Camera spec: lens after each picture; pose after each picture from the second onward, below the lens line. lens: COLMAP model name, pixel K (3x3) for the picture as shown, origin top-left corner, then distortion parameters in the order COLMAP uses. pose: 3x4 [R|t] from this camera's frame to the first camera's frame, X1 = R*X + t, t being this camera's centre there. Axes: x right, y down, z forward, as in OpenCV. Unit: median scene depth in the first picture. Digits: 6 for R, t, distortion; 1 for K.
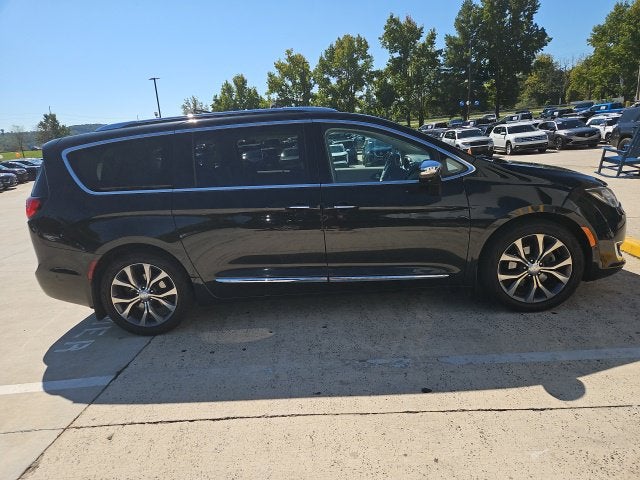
lens RADIAL K [[425.4, 0, 315.4], [0, 425.4, 247.6], [0, 0, 1]] dist [0.066879, -0.048710]
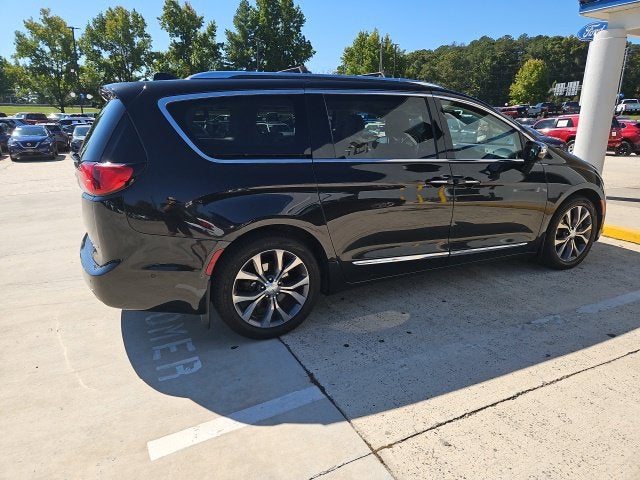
lens RADIAL K [[425.4, 0, 316.6], [0, 425.4, 238.6], [0, 0, 1]] dist [0.066879, -0.048710]
pose [[0.869469, -0.047784, 0.491671, -0.715990], [0.048582, 0.998757, 0.011155, 0.010918], [-0.491593, 0.014188, 0.870710, 0.253273]]
